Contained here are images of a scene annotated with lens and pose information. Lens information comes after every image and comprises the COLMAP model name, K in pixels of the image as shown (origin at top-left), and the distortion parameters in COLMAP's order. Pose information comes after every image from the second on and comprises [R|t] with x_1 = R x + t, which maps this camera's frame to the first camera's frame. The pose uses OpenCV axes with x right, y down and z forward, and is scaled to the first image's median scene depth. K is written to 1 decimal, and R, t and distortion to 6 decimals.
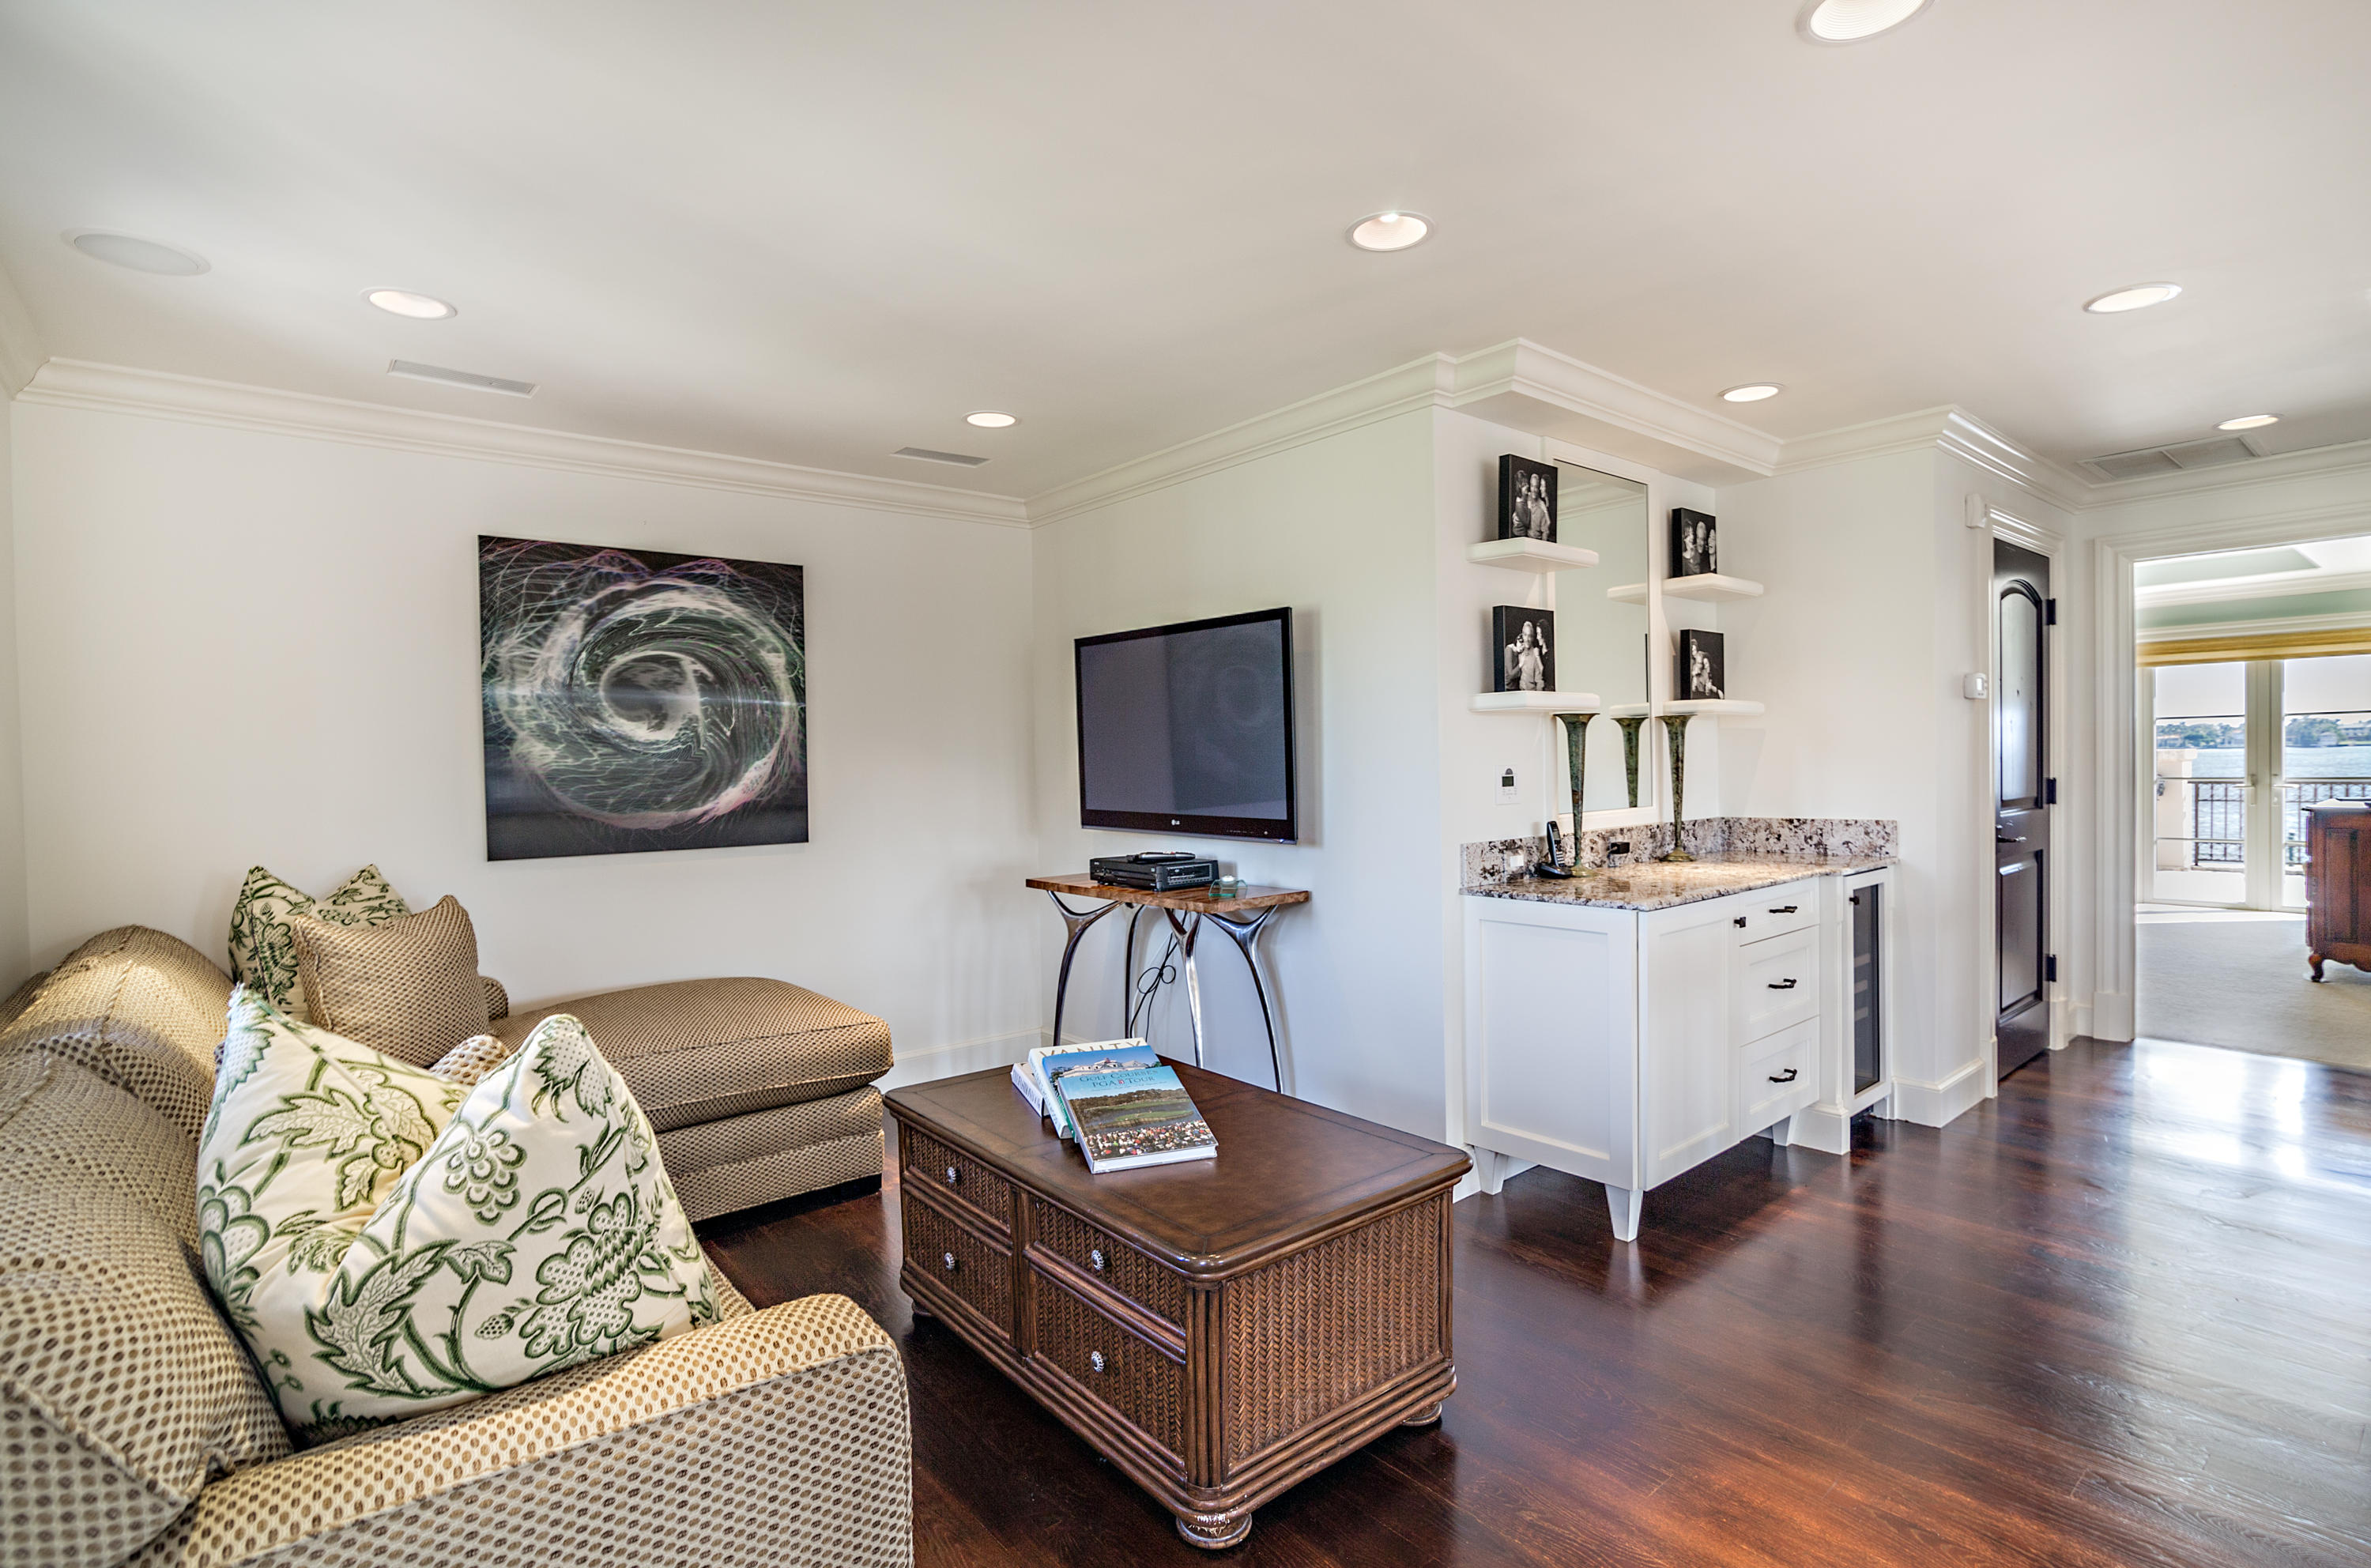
lens RADIAL K [[1118.2, 0, 1189.3], [0, 1118.2, 775.6], [0, 0, 1]] dist [-0.017295, -0.000227]
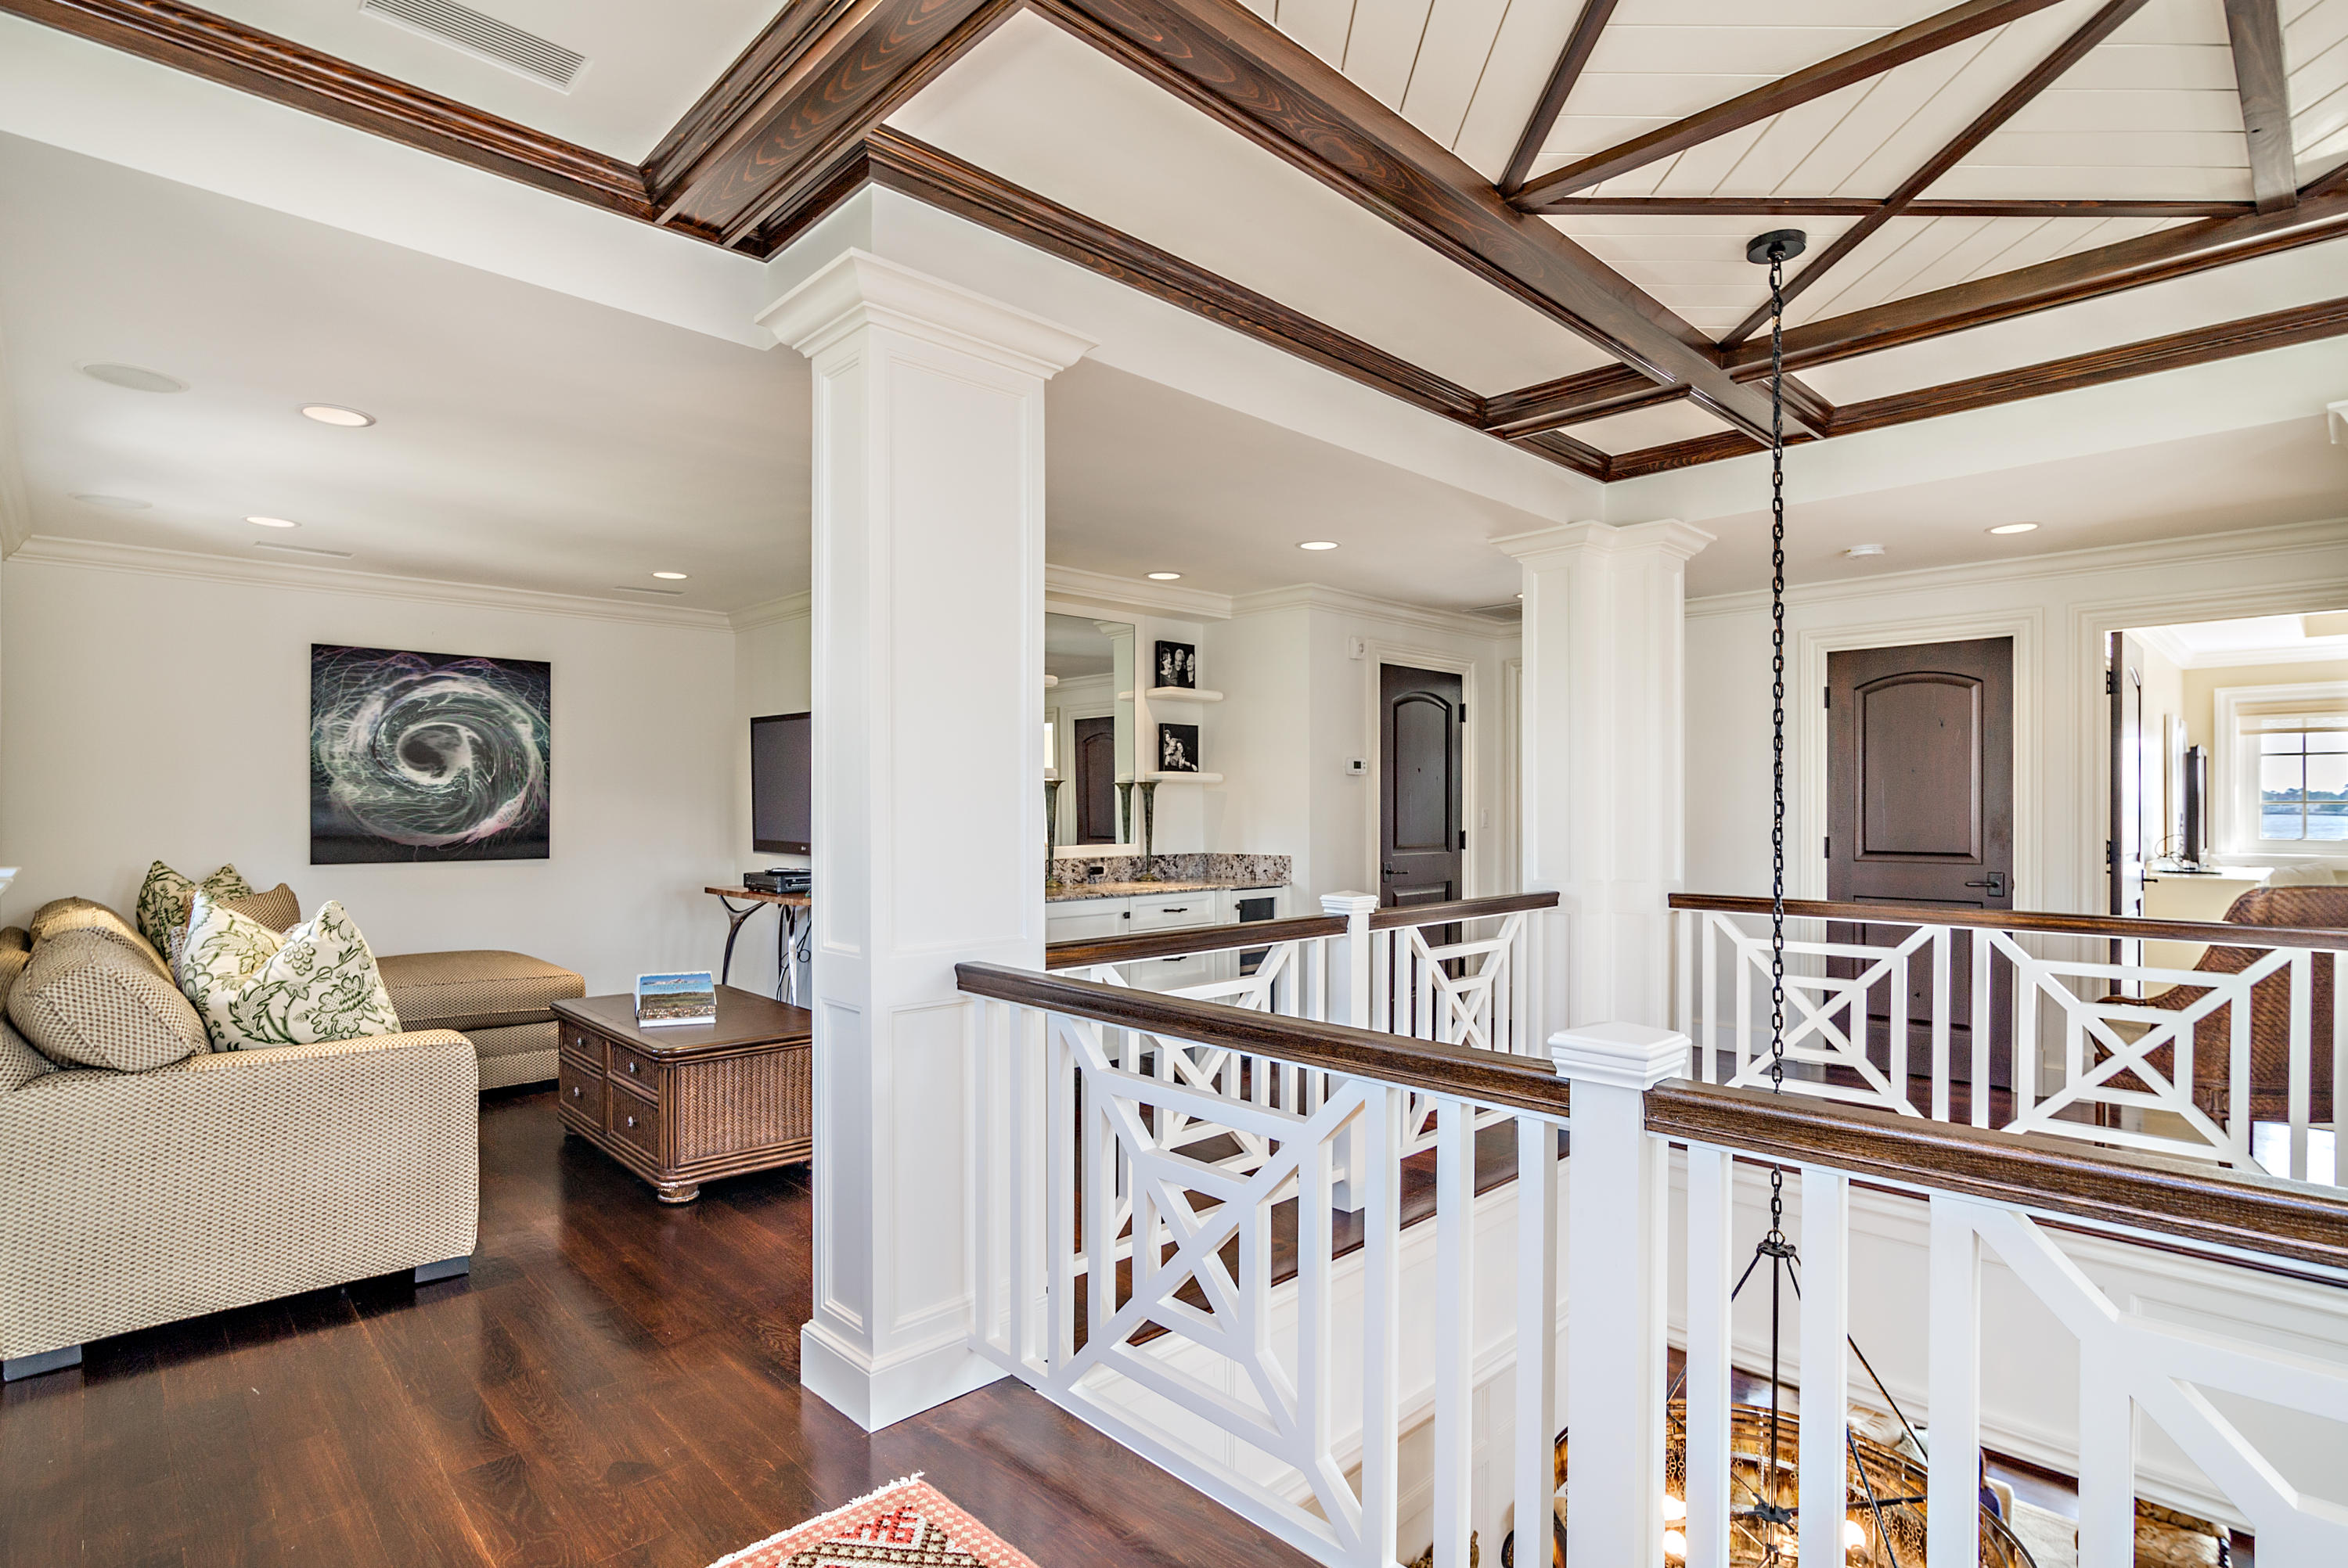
lens RADIAL K [[1107.2, 0, 1108.6], [0, 1107.2, 800.0], [0, 0, 1]] dist [-0.017295, -0.000227]
pose [[0.997973, 0.020712, 0.060169, 0.312454], [-0.019516, 0.999601, -0.020401, 0.000598], [-0.060568, 0.019185, 0.997980, -0.481893]]
